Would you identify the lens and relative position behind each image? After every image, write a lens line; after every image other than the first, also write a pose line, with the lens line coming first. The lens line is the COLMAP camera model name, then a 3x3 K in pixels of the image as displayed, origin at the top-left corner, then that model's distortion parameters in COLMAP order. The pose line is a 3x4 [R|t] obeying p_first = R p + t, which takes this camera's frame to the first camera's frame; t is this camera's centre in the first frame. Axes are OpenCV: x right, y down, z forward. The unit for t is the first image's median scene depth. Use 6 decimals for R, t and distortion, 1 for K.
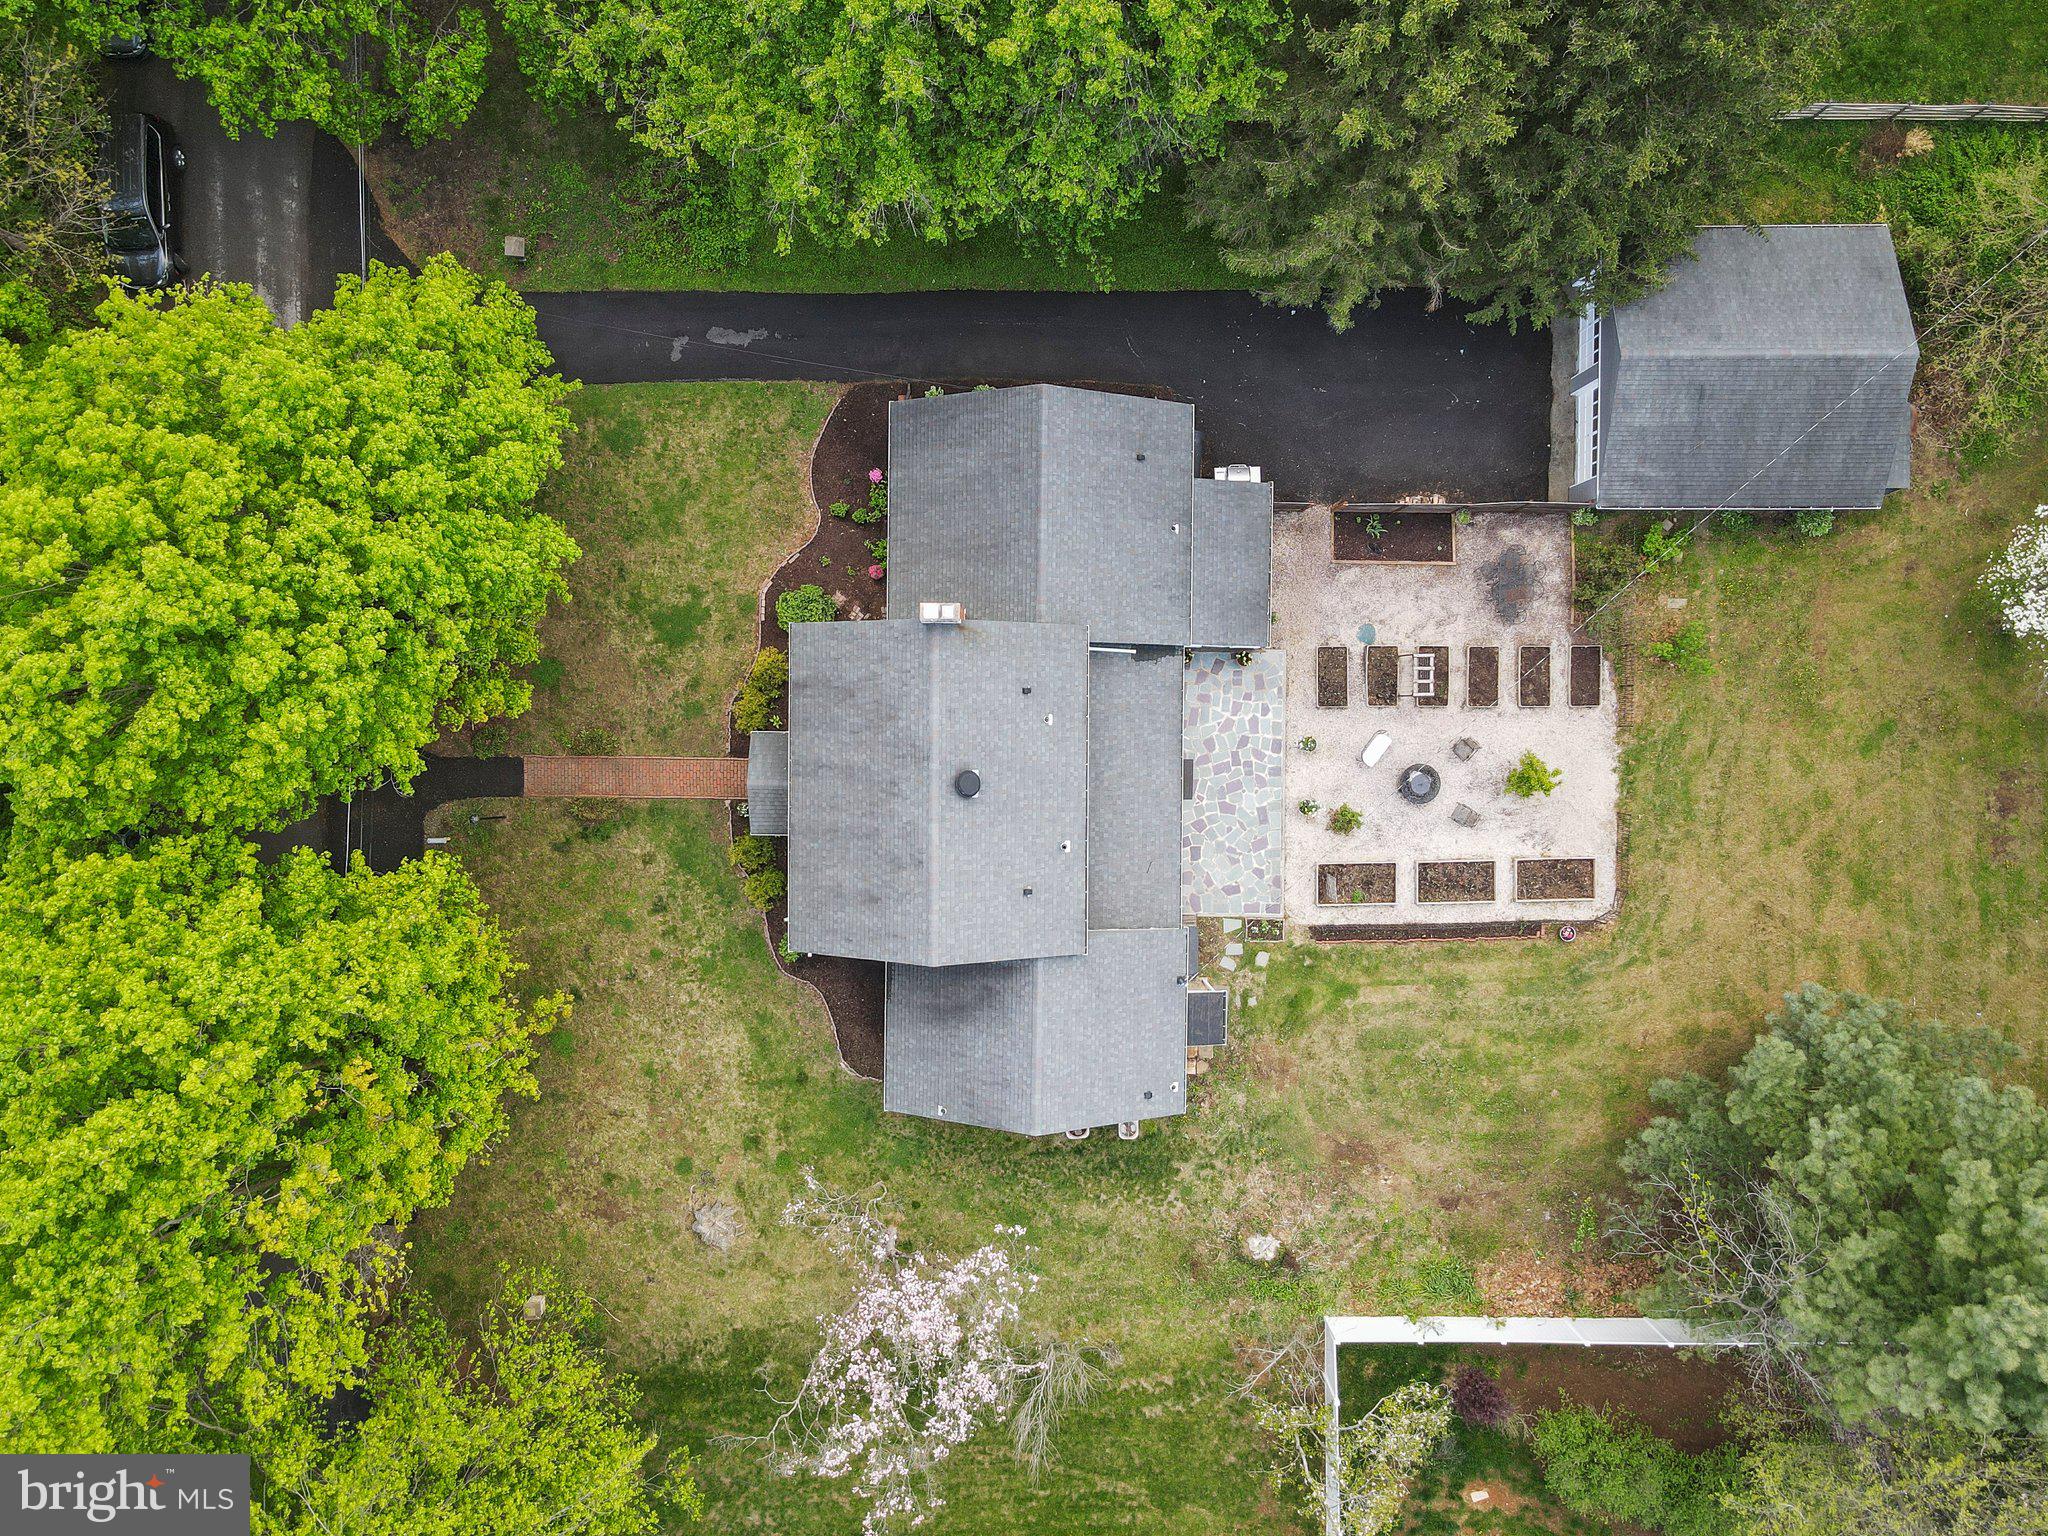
lens RADIAL K [[1505.8, 0, 1024.9], [0, 1505.8, 751.2], [0, 0, 1]] dist [-0.018362, 0.088761]
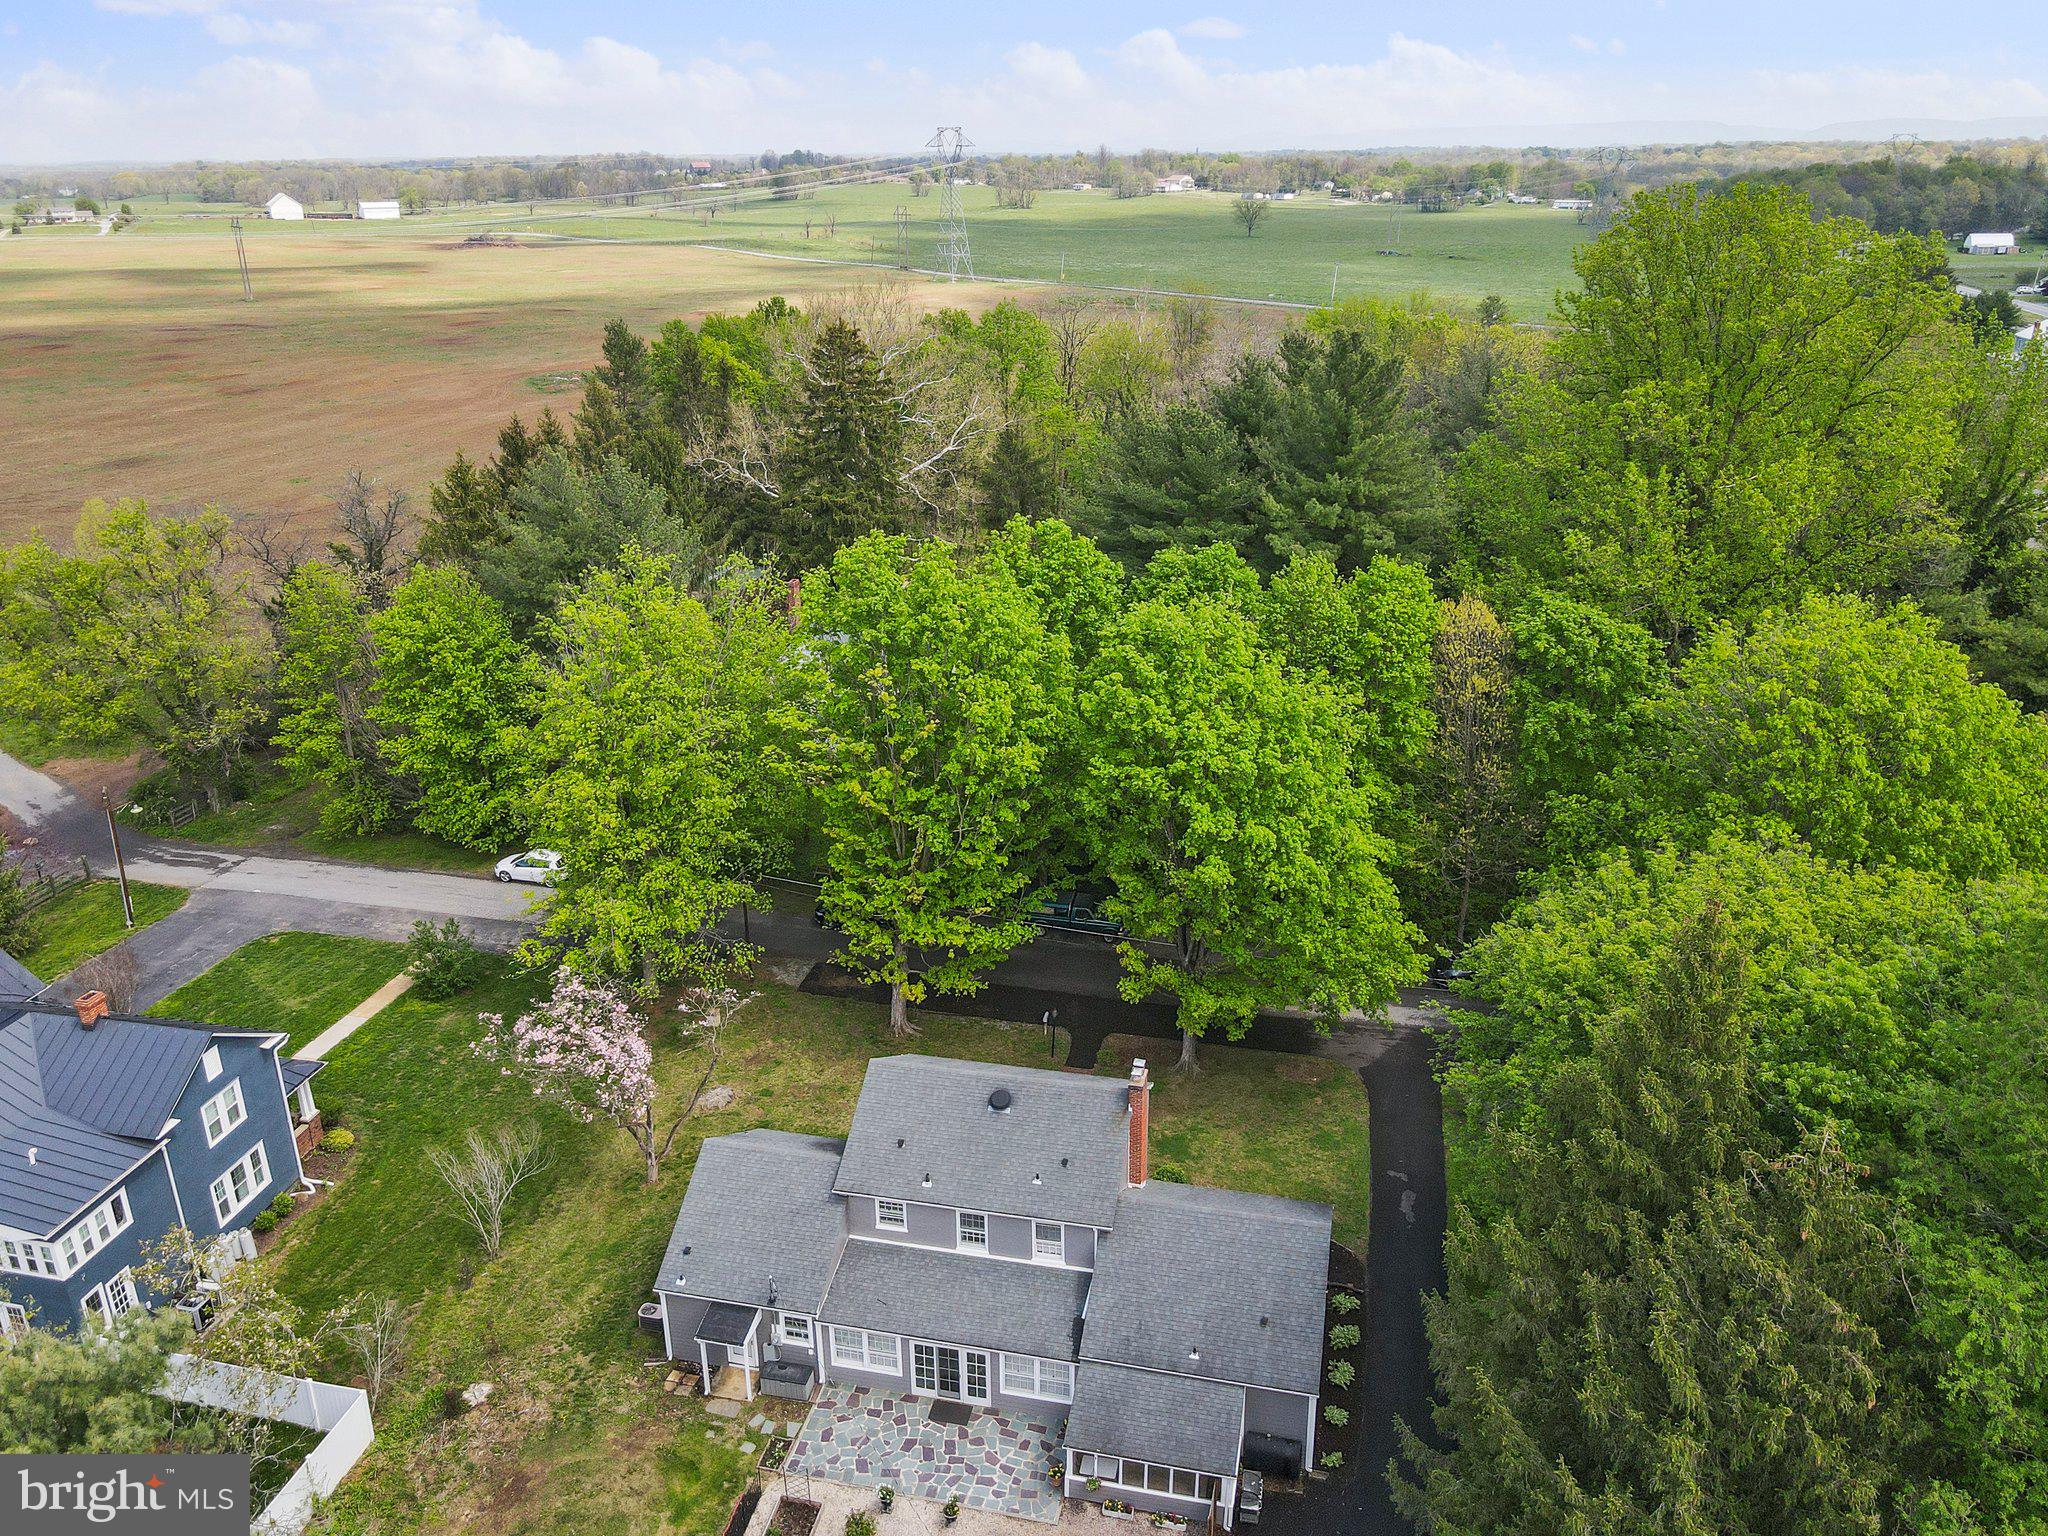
lens RADIAL K [[1552.2, 0, 1024.0], [0, 1552.2, 768.0], [0, 0, 1]] dist [0.022892, 0.008663]
pose [[-0.220168, 0.363308, -0.905281, 0.869803], [-0.975403, -0.092213, 0.200215, -0.195263], [-0.010739, 0.927094, 0.374674, 0.221560]]
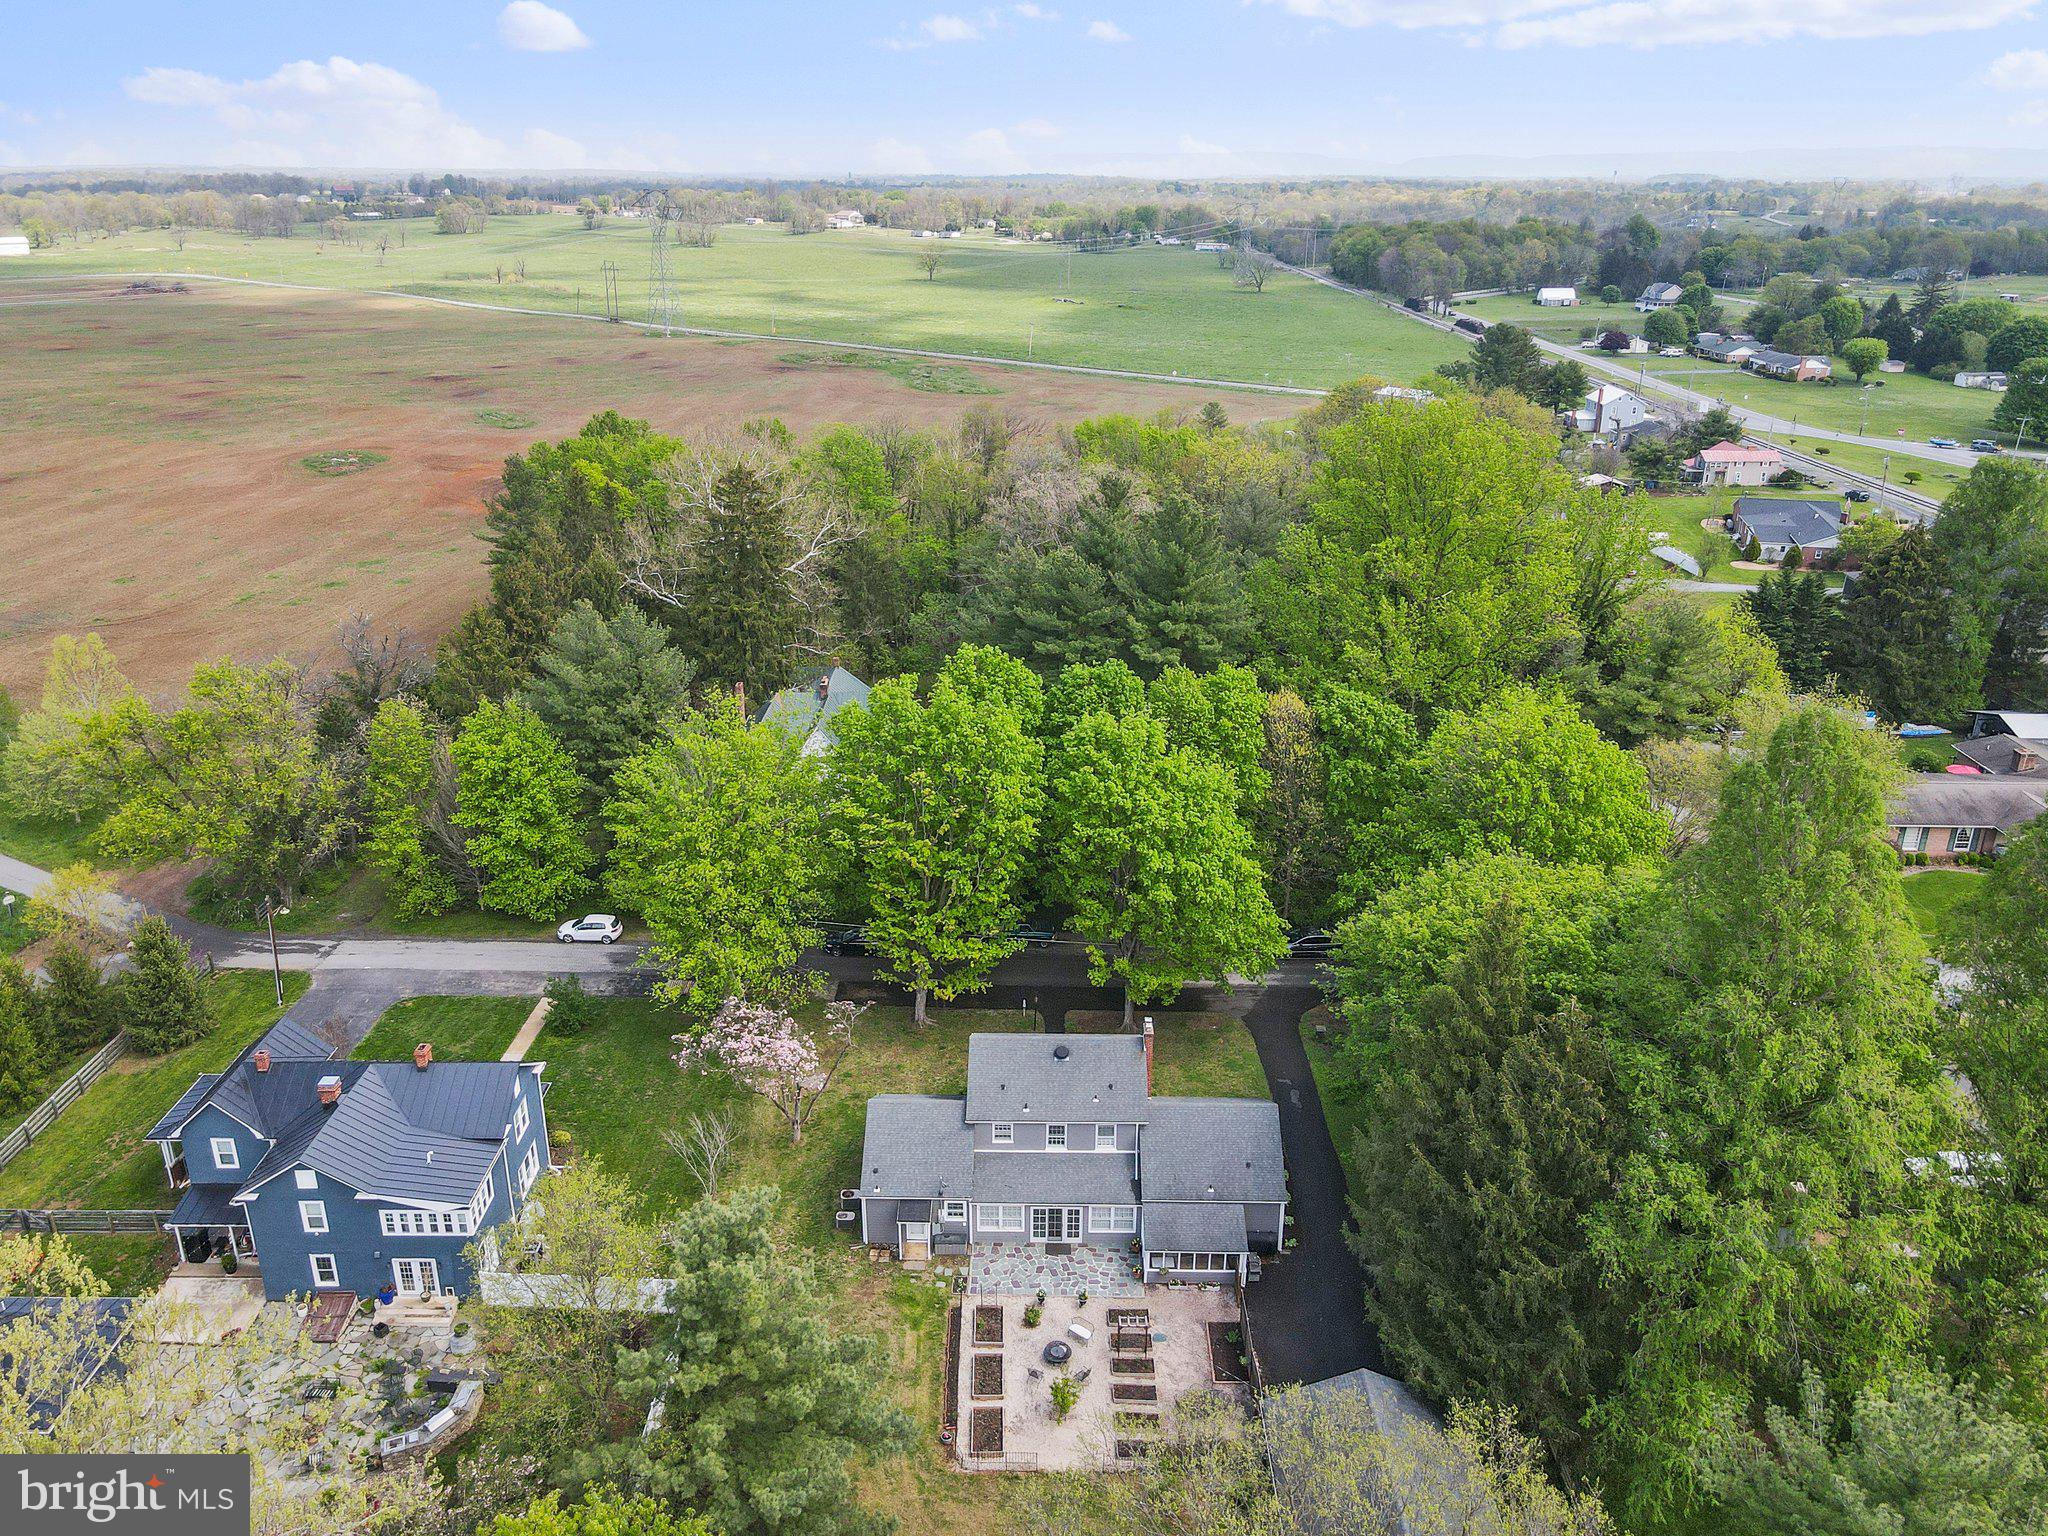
lens RADIAL K [[1532.5, 0, 1024.0], [0, 1532.5, 768.0], [0, 0, 1]] dist [0.021661, 0.014301]
pose [[-0.008235, 0.367207, -0.930103, 1.418252], [-0.999677, -0.025369, -0.001164, 0.069479], [-0.024023, 0.929793, 0.367298, -0.058935]]
